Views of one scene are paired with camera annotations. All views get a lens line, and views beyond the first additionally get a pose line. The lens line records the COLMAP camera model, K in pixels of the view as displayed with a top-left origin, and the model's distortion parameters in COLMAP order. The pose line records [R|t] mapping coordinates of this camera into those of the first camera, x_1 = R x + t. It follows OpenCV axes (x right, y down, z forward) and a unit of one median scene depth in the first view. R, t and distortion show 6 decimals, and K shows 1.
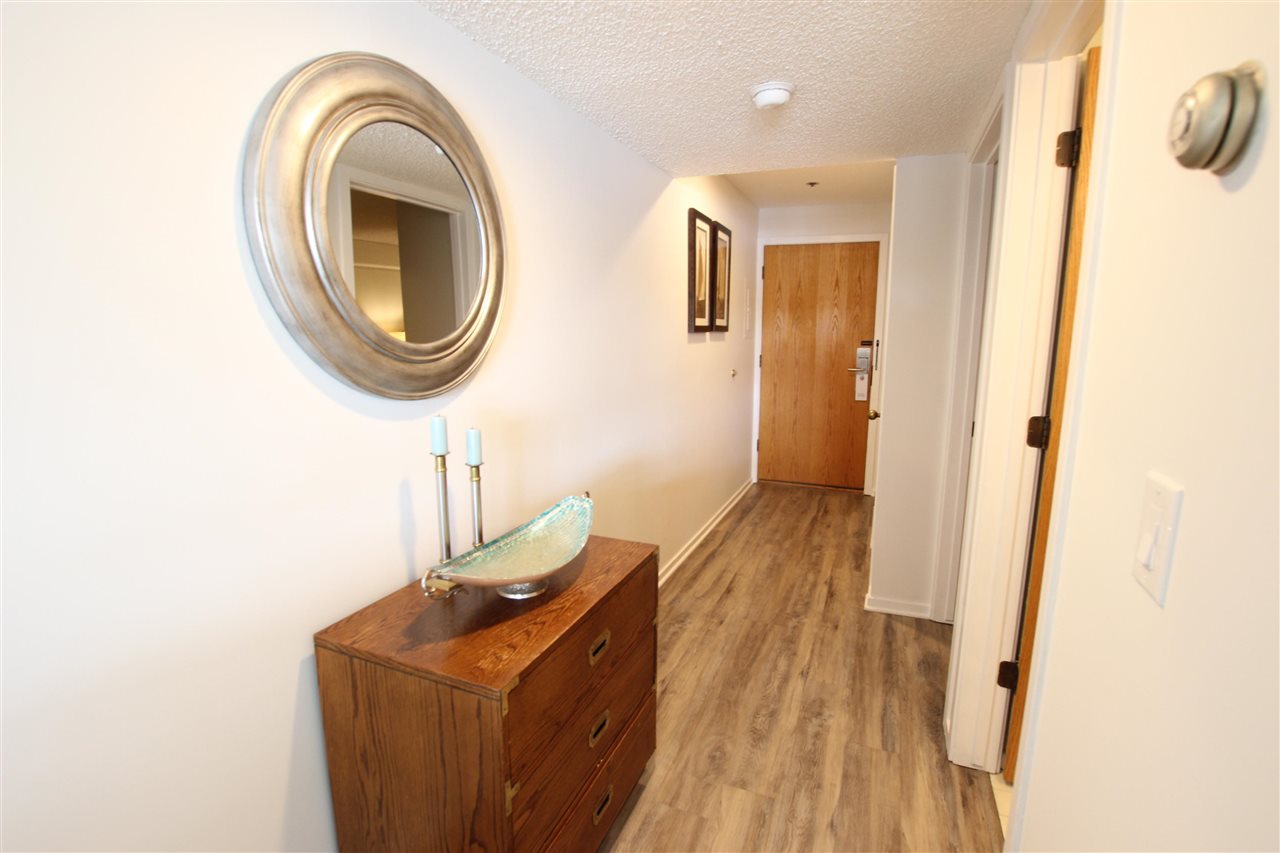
lens RADIAL K [[593.3, 0, 644.3], [0, 593.3, 435.2], [0, 0, 1]] dist [-0.038093, 0.004879]
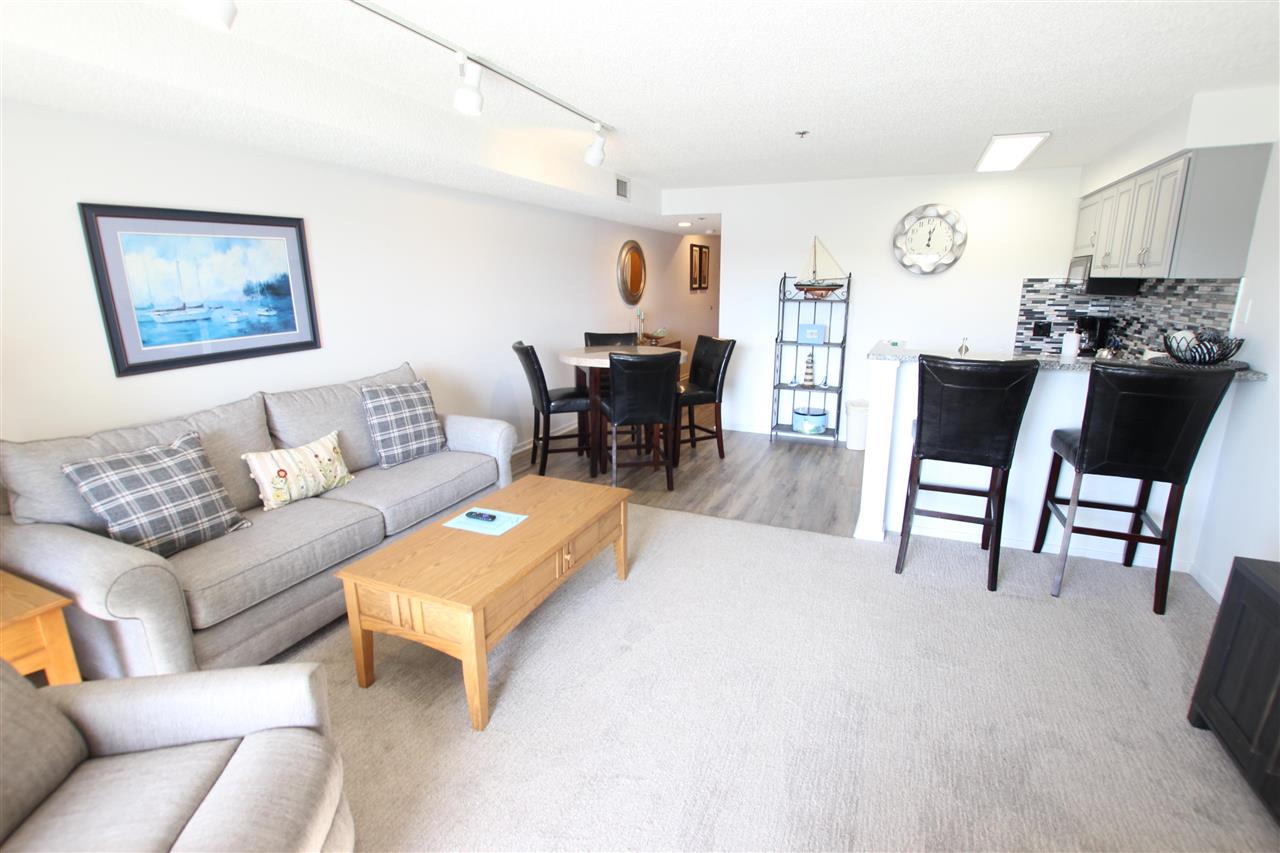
lens RADIAL K [[593.3, 0, 646.7], [0, 593.3, 432.6], [0, 0, 1]] dist [-0.038093, 0.004879]
pose [[0.999867, -0.001107, -0.016244, -0.056750], [0.002256, 0.997484, 0.070853, 0.199484], [0.016125, -0.070880, 0.997355, -1.225720]]
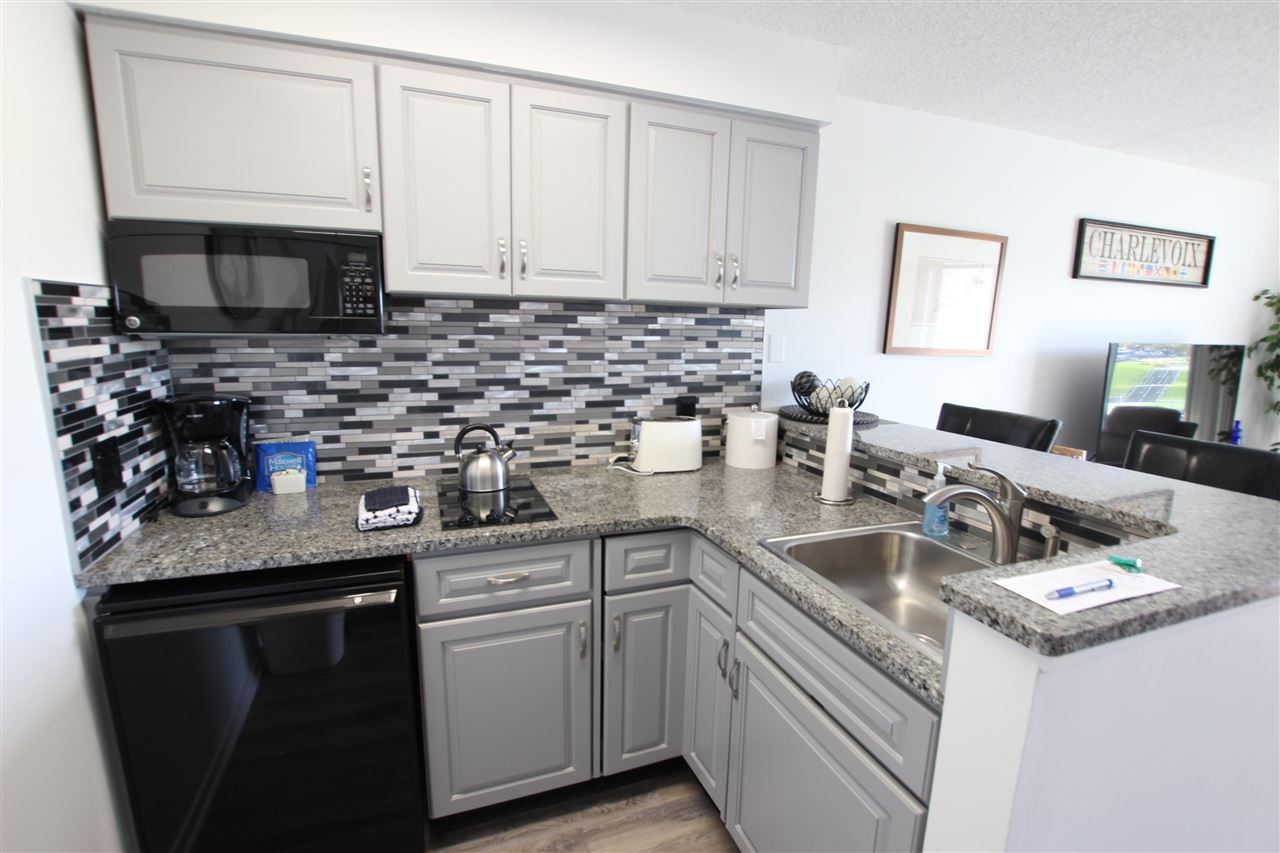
lens RADIAL K [[593.3, 0, 644.7], [0, 593.3, 434.8], [0, 0, 1]] dist [-0.038093, 0.004879]
pose [[-0.678154, -0.145781, 0.720316, 0.244464], [0.112478, 0.947993, 0.297754, 0.023061], [-0.726261, 0.282942, -0.626489, -0.197163]]
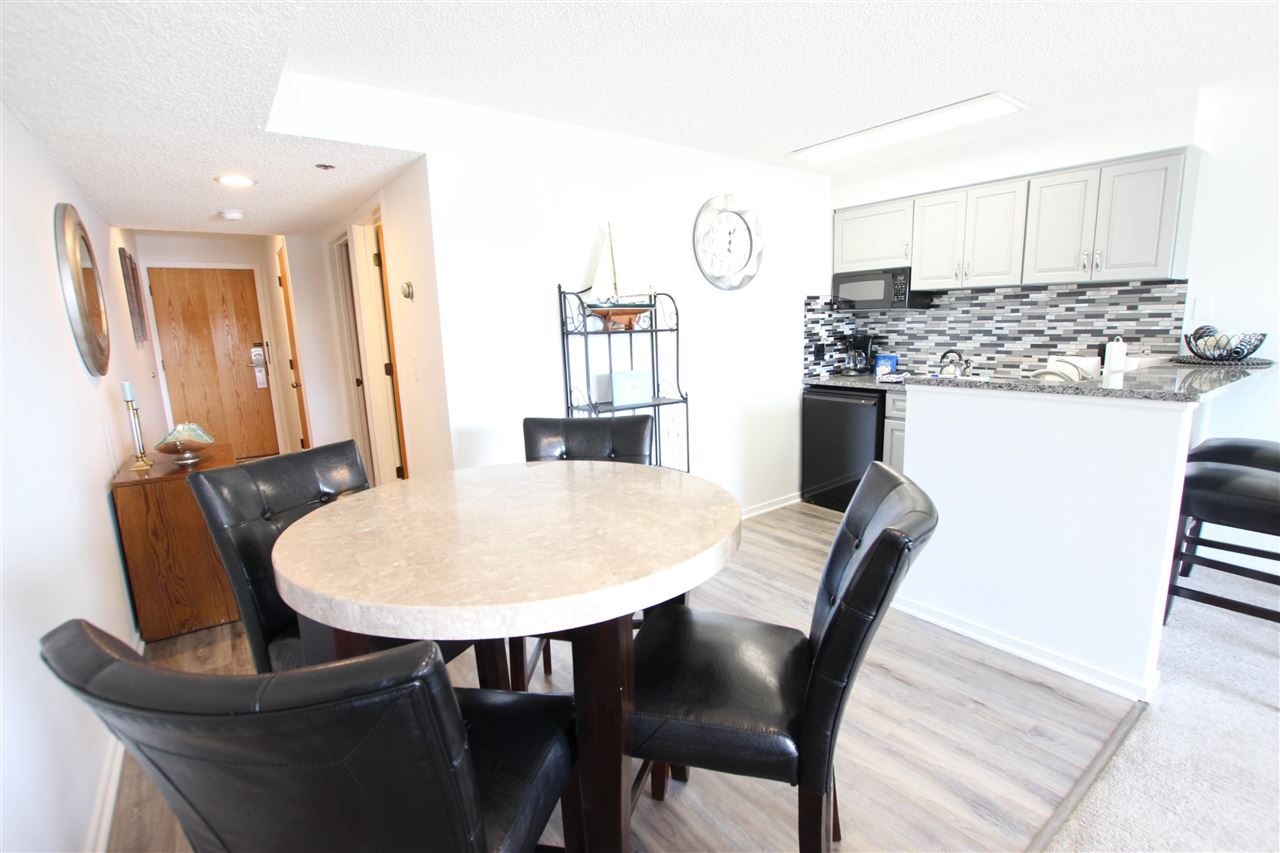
lens RADIAL K [[593.3, 0, 643.9], [0, 593.3, 434.3], [0, 0, 1]] dist [-0.038093, 0.004879]
pose [[0.517102, -0.175780, 0.837680, -0.322310], [0.182495, 0.978823, 0.092743, 0.082159], [-0.836242, 0.104915, 0.538230, -0.434240]]
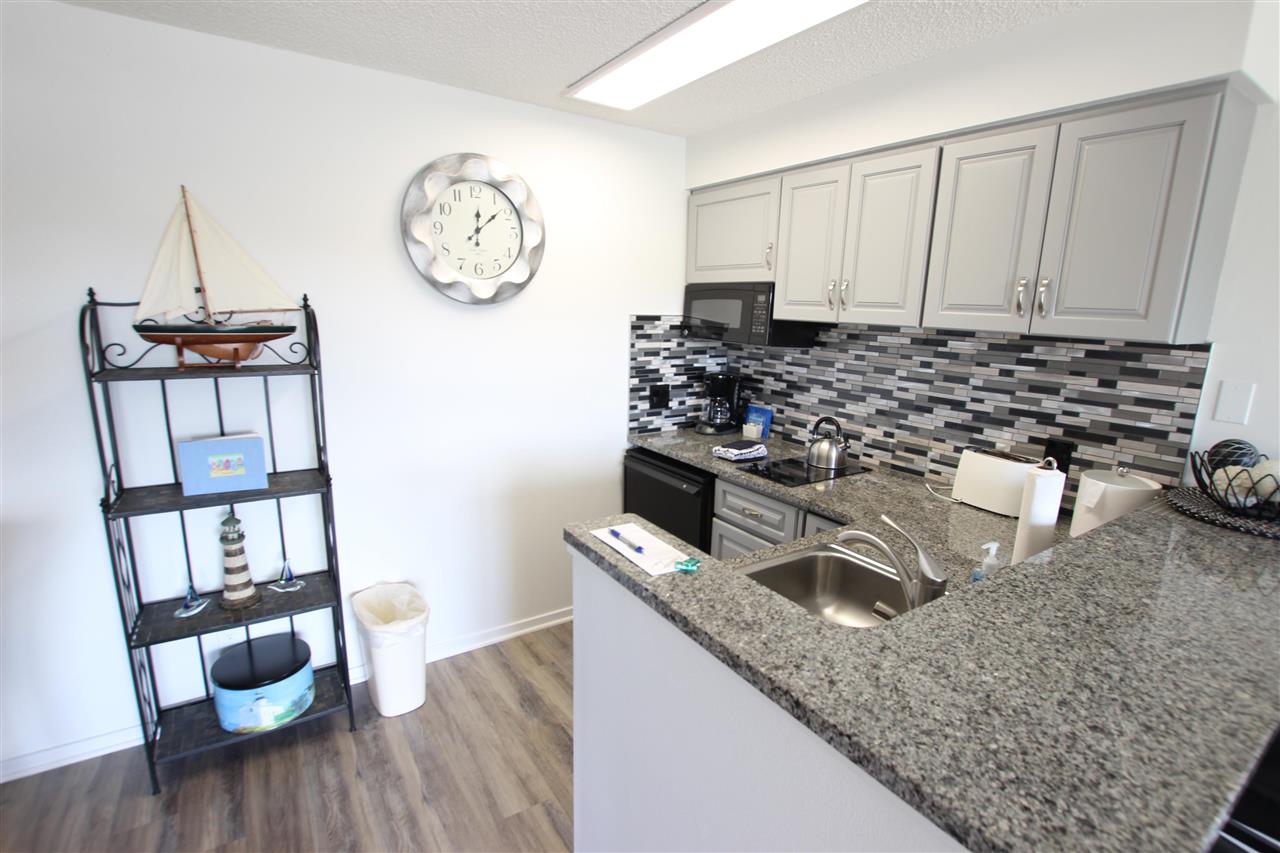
lens RADIAL K [[593.3, 0, 645.3], [0, 593.3, 433.9], [0, 0, 1]] dist [-0.038093, 0.004879]
pose [[0.557000, -0.156780, 0.815580, 0.082457], [0.117105, 0.987035, 0.109762, 0.059313], [-0.822215, 0.034371, 0.568139, -0.530144]]
